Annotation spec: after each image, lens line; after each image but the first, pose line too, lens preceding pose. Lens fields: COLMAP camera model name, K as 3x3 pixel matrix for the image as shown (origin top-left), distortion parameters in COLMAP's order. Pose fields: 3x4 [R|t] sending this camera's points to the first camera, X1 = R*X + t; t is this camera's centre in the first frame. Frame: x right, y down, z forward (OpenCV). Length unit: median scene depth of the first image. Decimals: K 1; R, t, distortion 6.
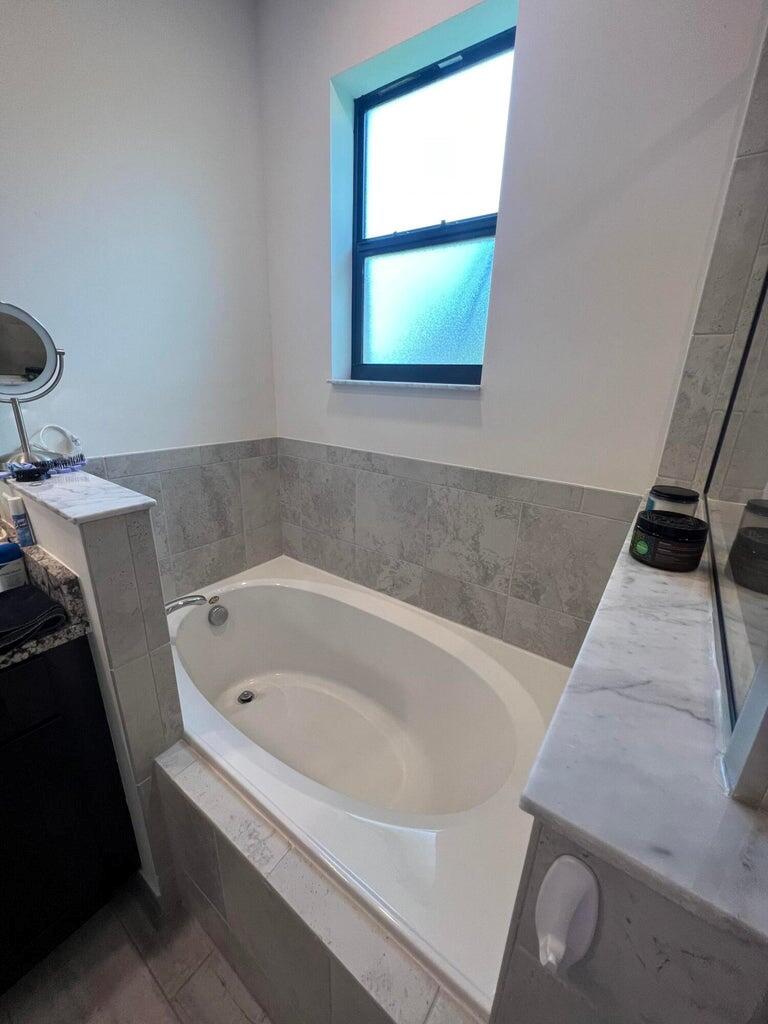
lens RADIAL K [[411.1, 0, 382.4], [0, 411.1, 513.0], [0, 0, 1]] dist [-0.000292, 0.000585]
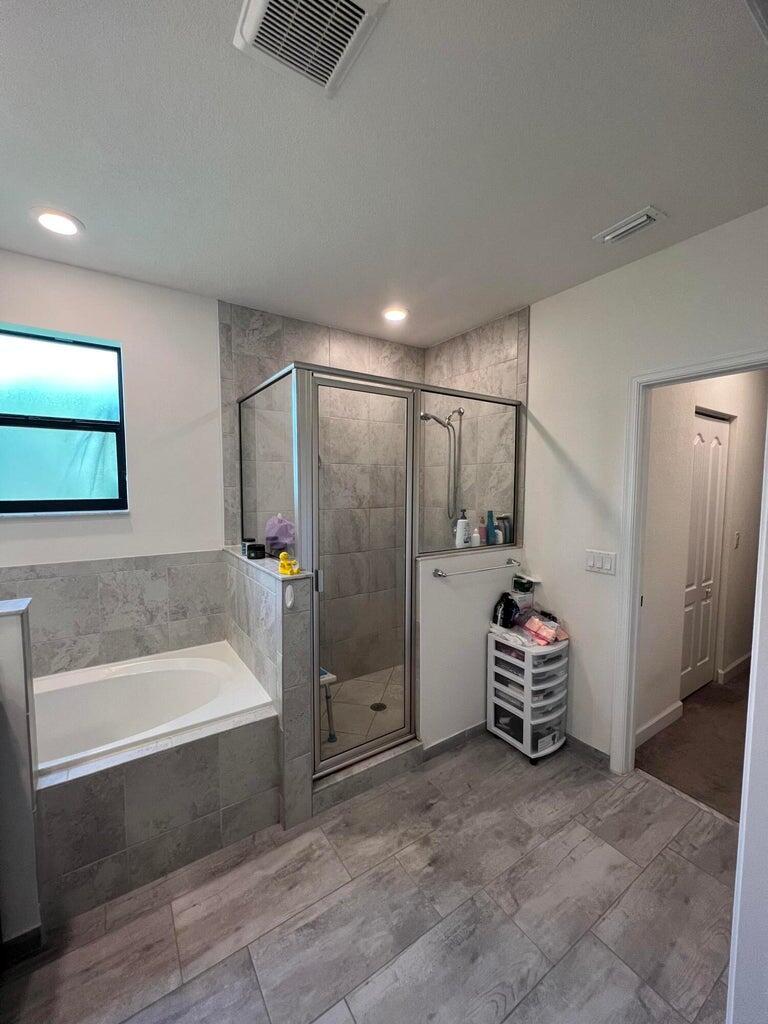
lens RADIAL K [[411.1, 0, 380.4], [0, 411.1, 514.9], [0, 0, 1]] dist [-0.000292, 0.000585]
pose [[0.346669, -0.094141, 0.933251, -0.919100], [0.308605, 0.951006, -0.018703, 0.072272], [-0.885767, 0.294490, 0.358737, -0.537124]]
